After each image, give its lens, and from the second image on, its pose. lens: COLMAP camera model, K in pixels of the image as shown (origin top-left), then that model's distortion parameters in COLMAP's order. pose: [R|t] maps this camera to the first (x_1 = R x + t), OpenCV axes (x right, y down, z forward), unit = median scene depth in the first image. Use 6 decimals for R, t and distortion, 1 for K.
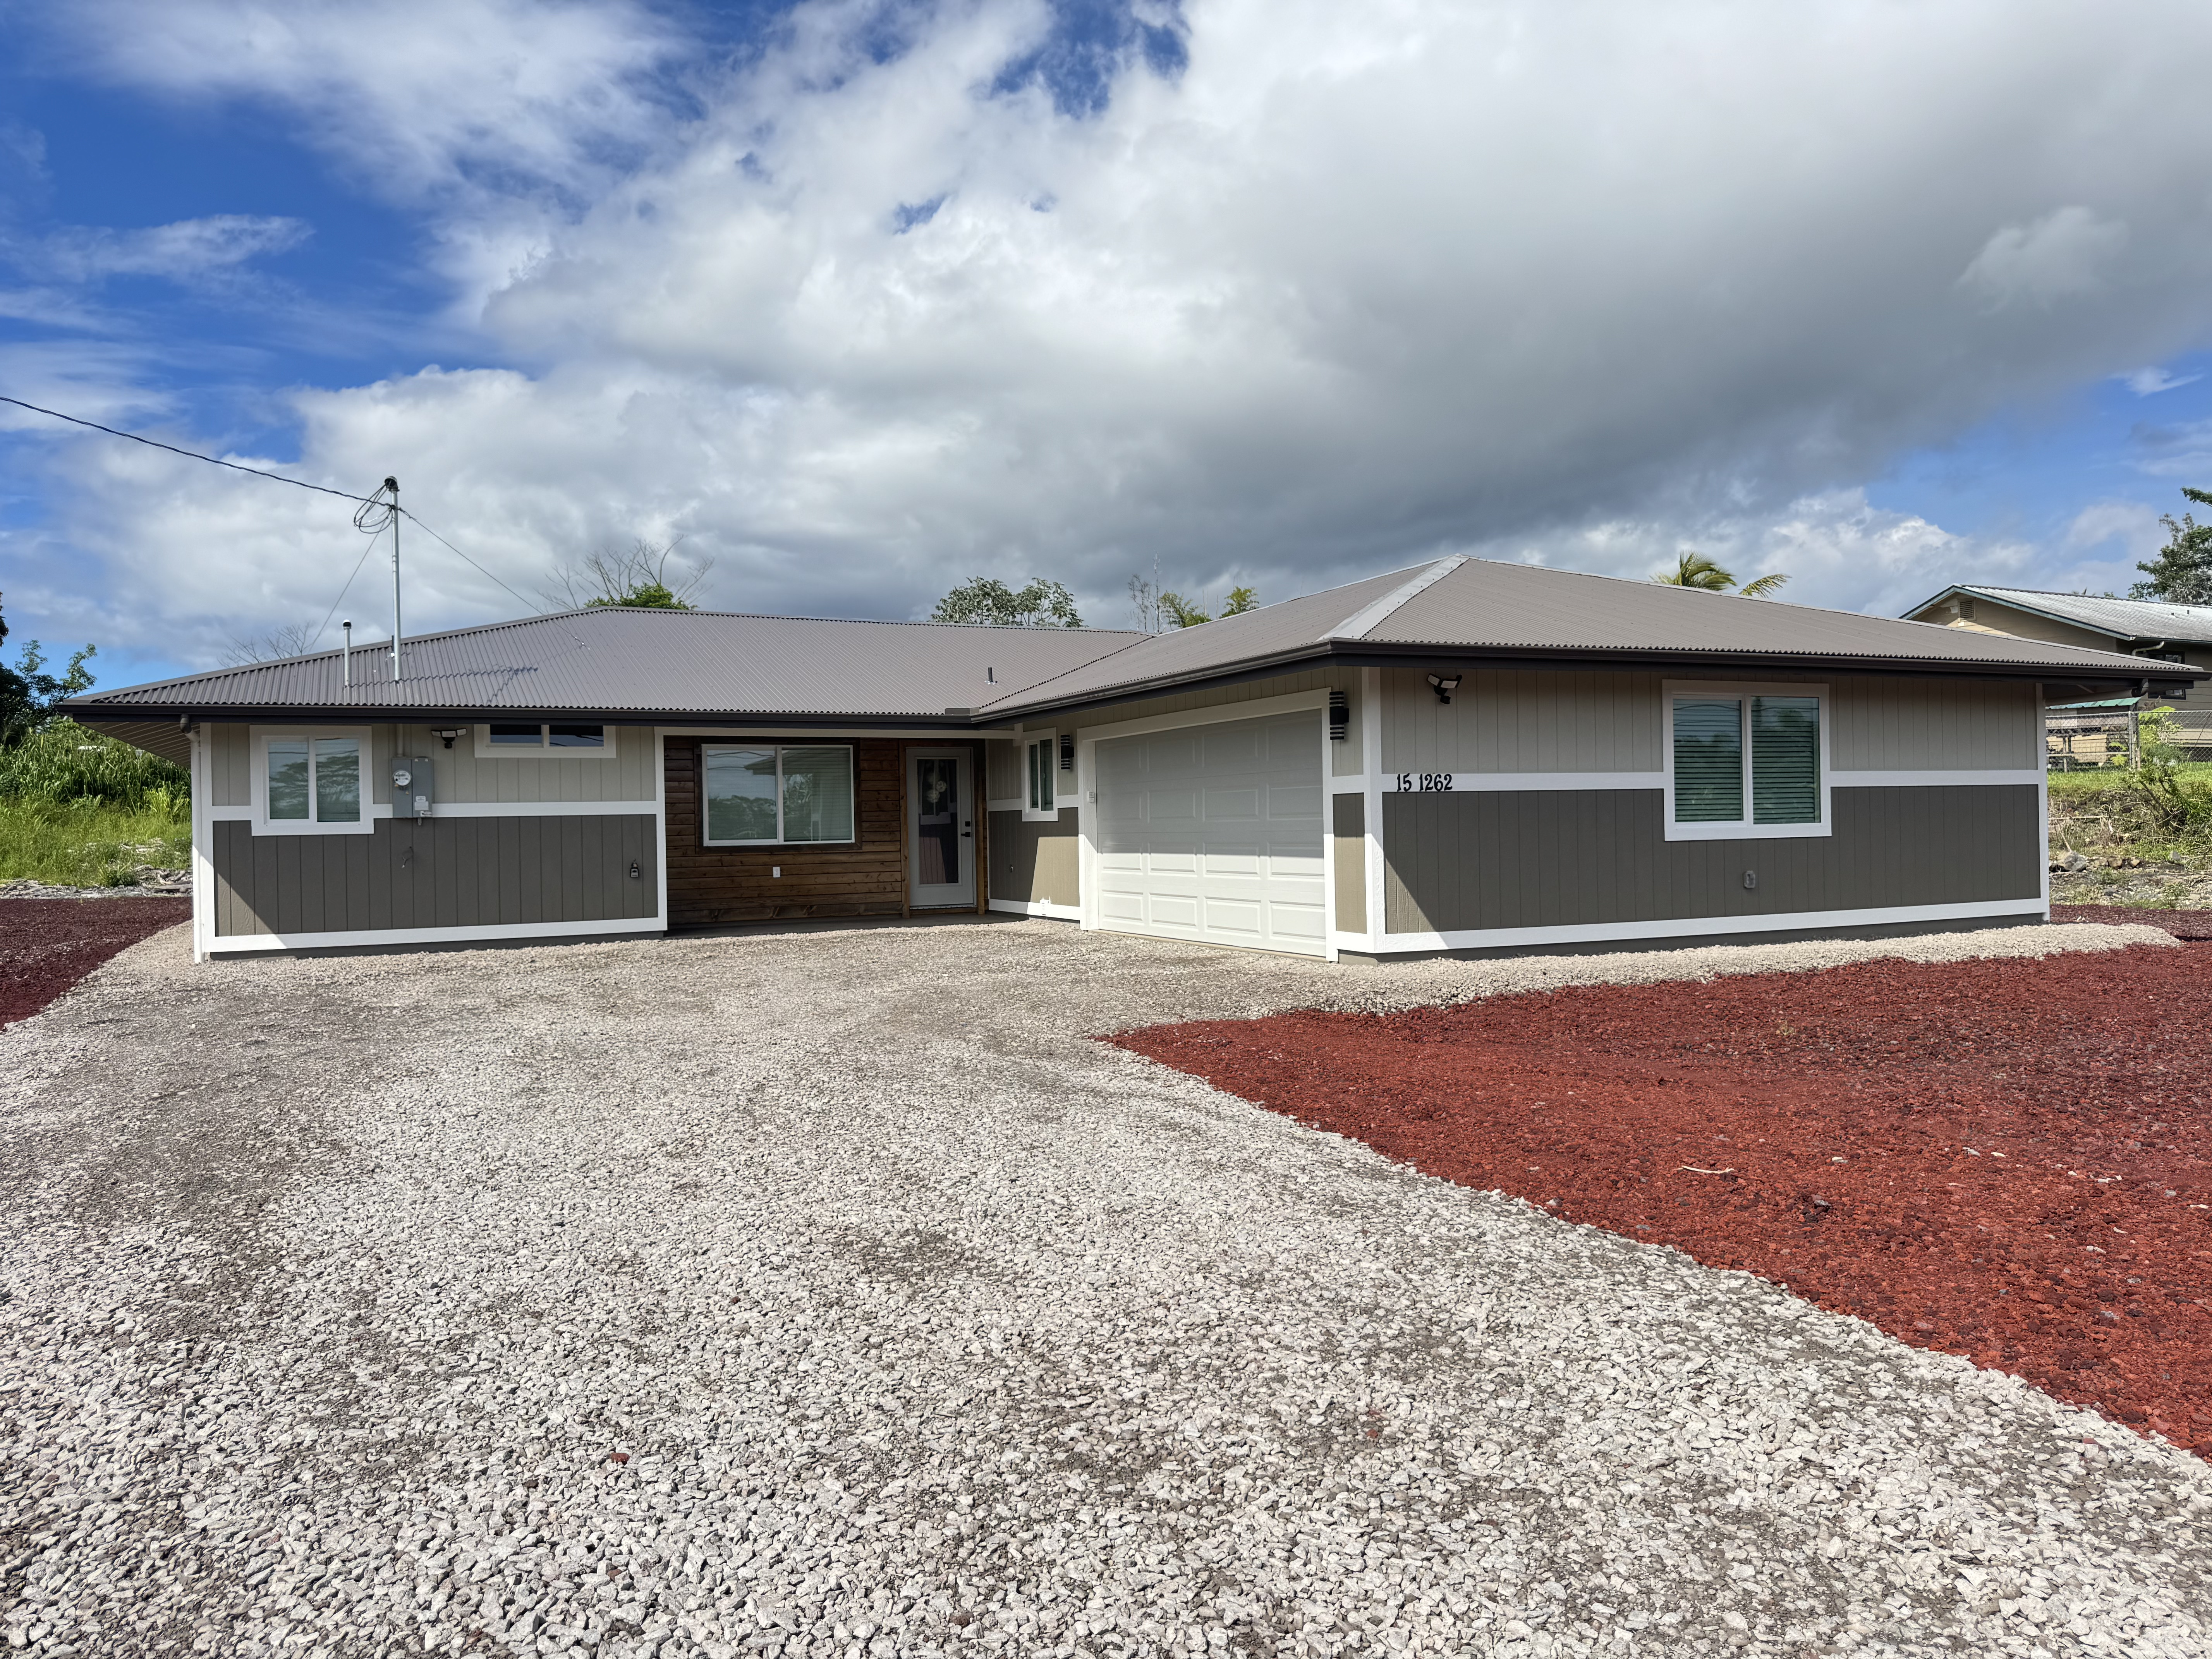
lens RADIAL K [[1806.6, 0, 1102.8], [0, 1806.6, 845.1], [0, 0, 1]] dist [-0.002340, -0.010424]
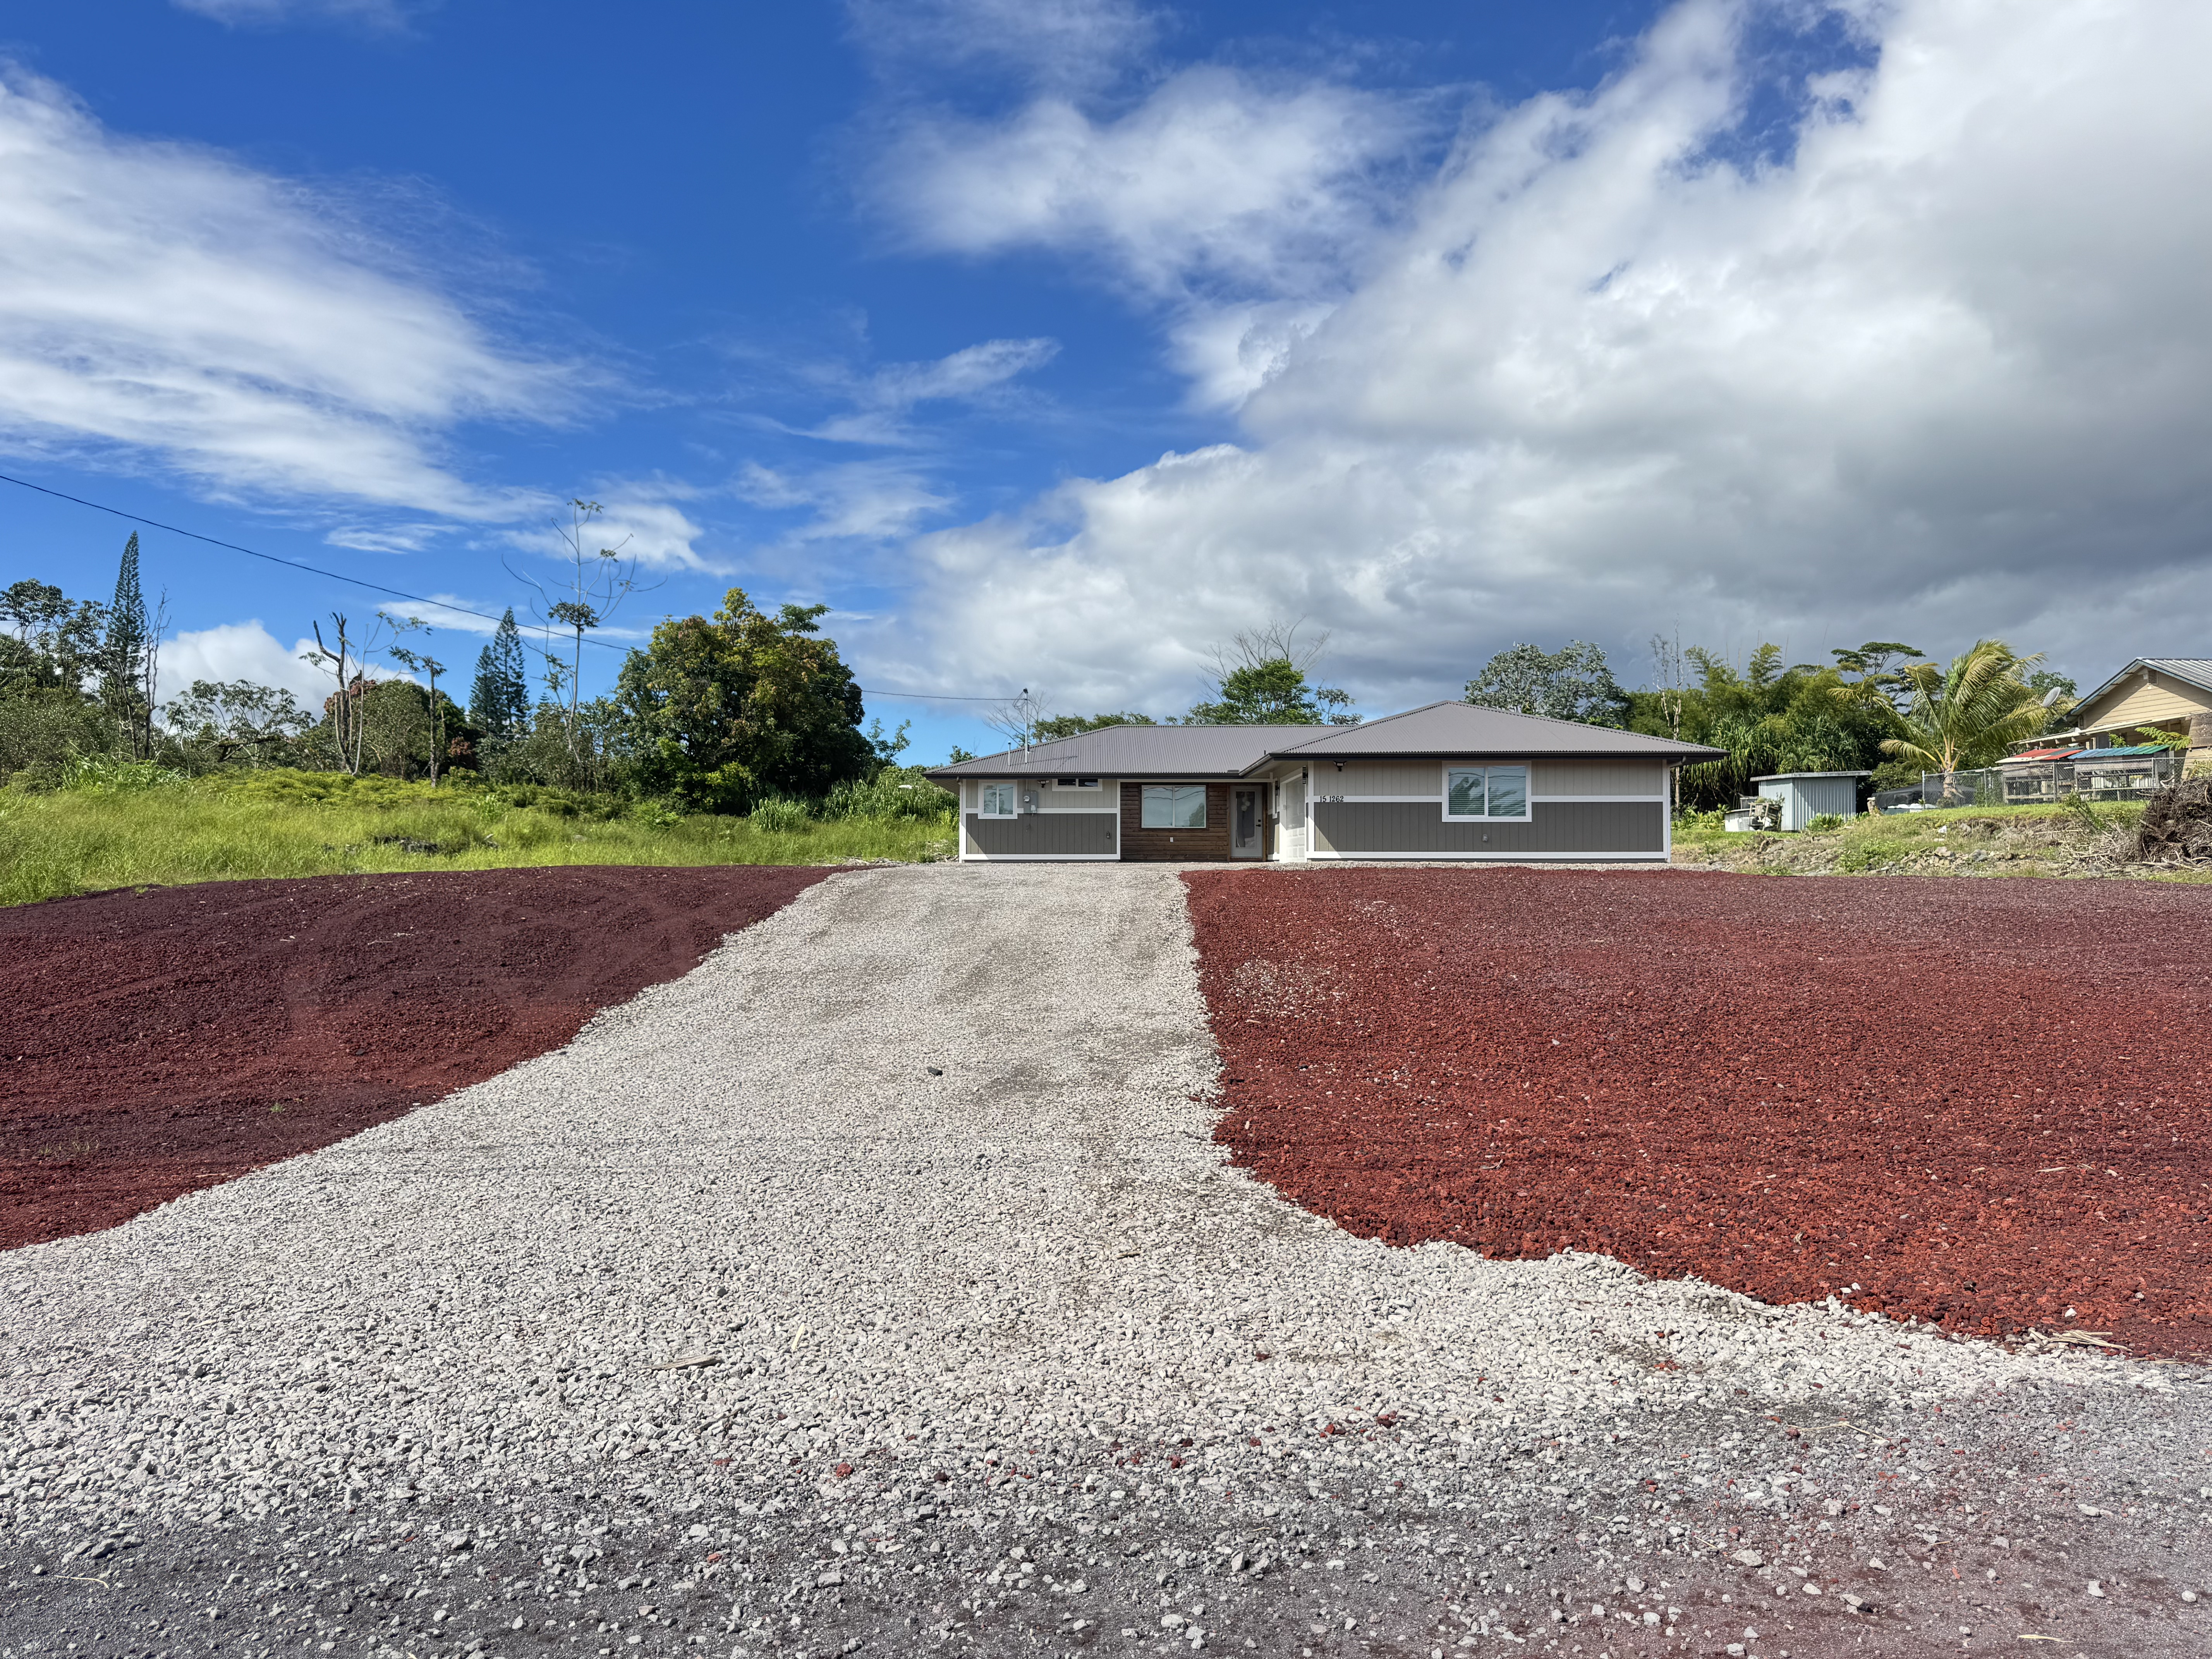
lens RADIAL K [[1806.6, 0, 1102.8], [0, 1806.6, 845.1], [0, 0, 1]] dist [-0.002340, -0.010424]
pose [[0.923210, 0.011970, -0.384109, 0.248844], [-0.019877, 0.999664, -0.016622, 0.024844], [0.383781, 0.022981, 0.923138, -0.479915]]
